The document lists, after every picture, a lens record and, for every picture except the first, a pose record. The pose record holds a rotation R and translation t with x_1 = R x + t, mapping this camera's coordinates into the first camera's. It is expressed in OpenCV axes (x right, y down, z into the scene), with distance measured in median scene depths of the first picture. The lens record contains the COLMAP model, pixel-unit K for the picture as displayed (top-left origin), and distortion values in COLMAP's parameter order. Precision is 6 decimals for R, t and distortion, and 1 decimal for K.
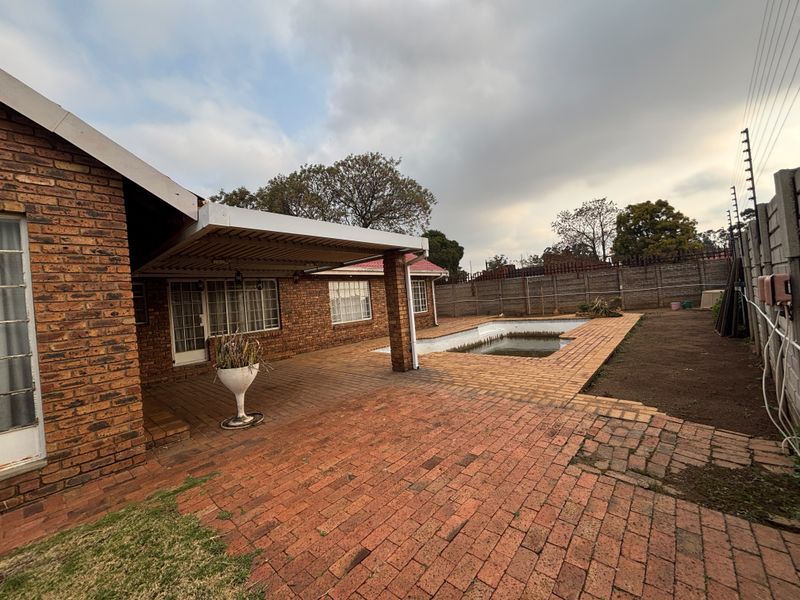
lens RADIAL K [[319.6, 0, 398.4], [0, 319.6, 299.0], [0, 0, 1]] dist [0.000514, -0.000324]
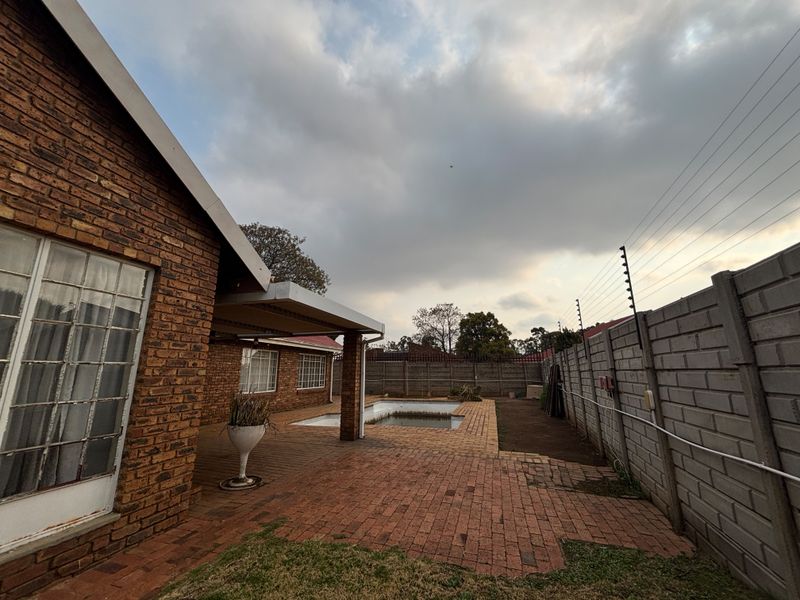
lens RADIAL K [[319.6, 0, 398.4], [0, 319.6, 299.0], [0, 0, 1]] dist [0.000514, -0.000324]
pose [[0.902874, 0.175189, 0.392592, -0.716862], [-0.075350, 0.963554, -0.256684, 0.057903], [-0.423251, 0.202171, 0.883168, -0.290373]]
